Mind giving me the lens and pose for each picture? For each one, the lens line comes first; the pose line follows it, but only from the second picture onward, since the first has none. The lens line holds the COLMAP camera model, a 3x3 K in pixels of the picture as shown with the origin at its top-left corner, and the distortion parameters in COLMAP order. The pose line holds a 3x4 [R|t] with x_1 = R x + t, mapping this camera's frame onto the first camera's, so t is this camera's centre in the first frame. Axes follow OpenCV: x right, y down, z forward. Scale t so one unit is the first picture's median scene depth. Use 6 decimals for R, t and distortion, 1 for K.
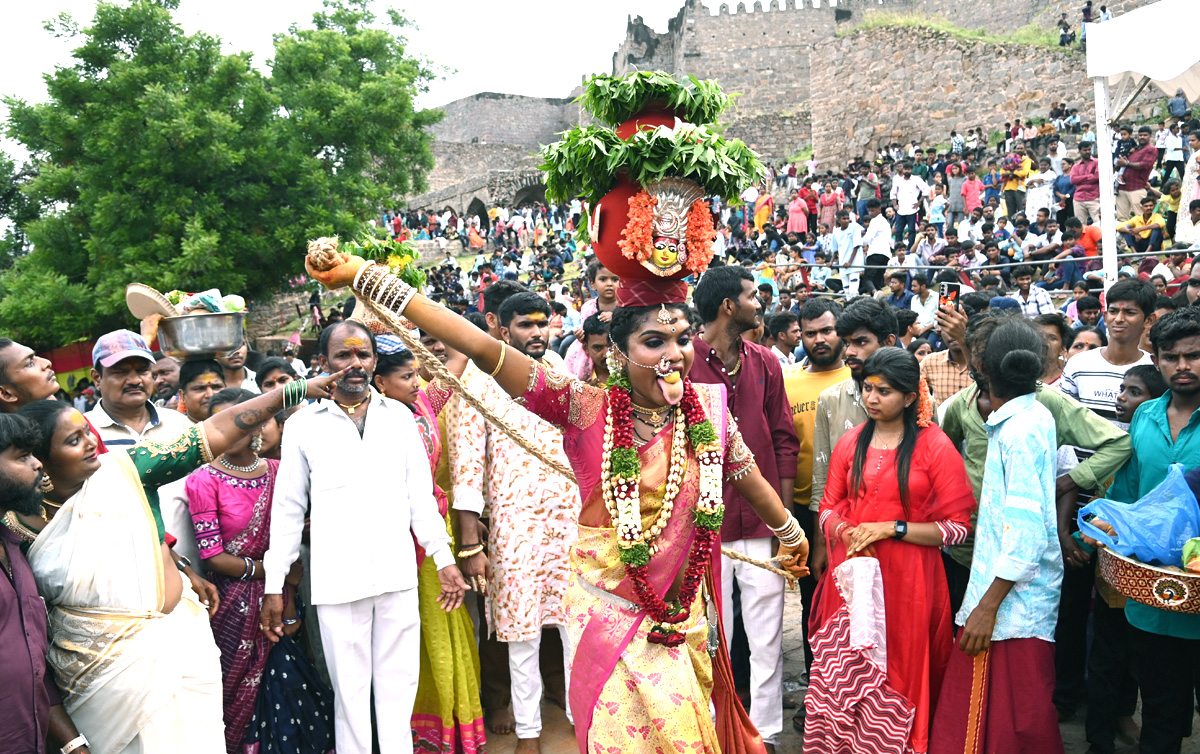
lens RADIAL K [[919.3, 0, 614.2], [0, 919.3, 405.8], [0, 0, 1]] dist [-0.125861, 0.078750]
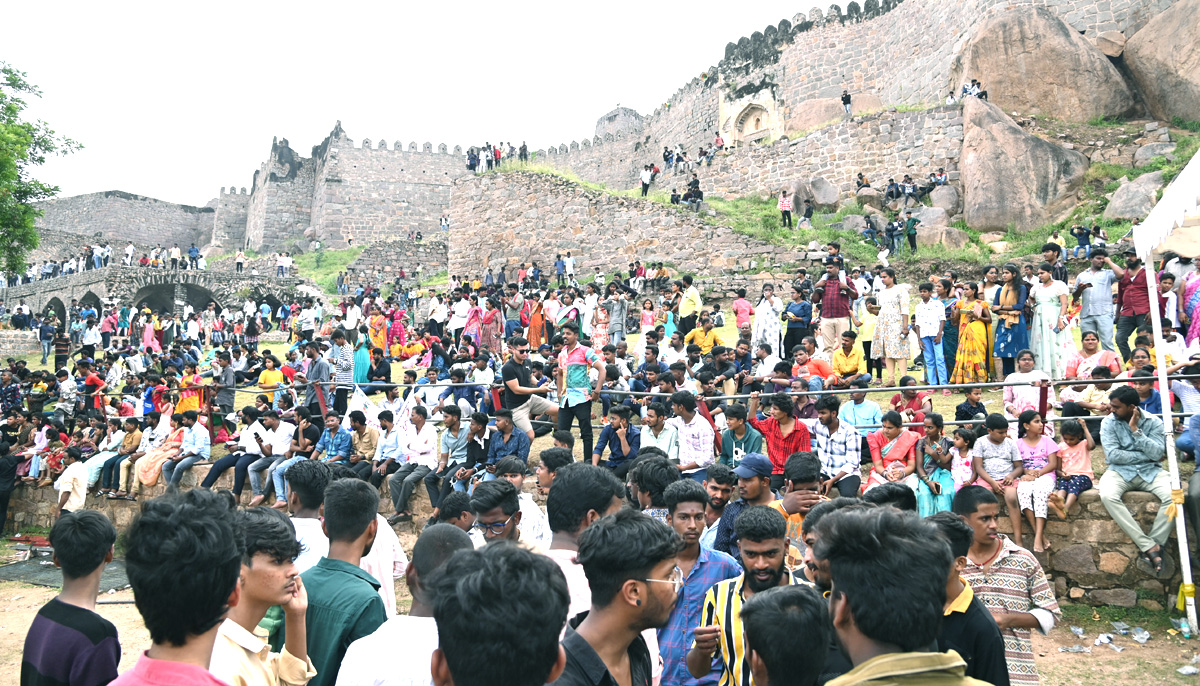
lens RADIAL K [[835.7, 0, 600.5], [0, 835.7, 300.5], [0, 0, 1]] dist [-0.122984, 0.080108]
pose [[0.911523, 0.088747, 0.401560, -0.009070], [0.014146, 0.969093, -0.246288, -0.013885], [-0.411006, 0.230178, 0.882095, 0.092250]]
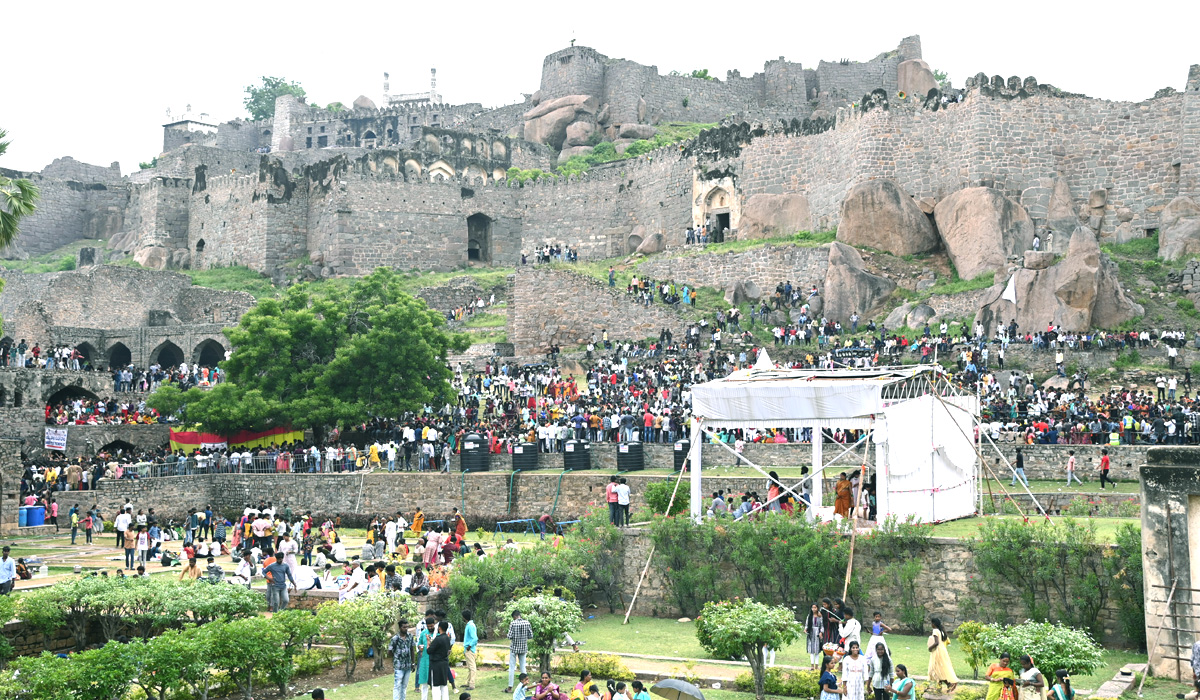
lens RADIAL K [[1562.0, 0, 600.0], [0, 1562.0, 350.0], [0, 0, 1]] dist [0.123321, 0.004590]
pose [[0.875535, 0.061910, 0.479172, -1.242844], [0.018959, 0.986590, -0.162112, 0.262313], [-0.482783, 0.151019, 0.862620, -1.877347]]
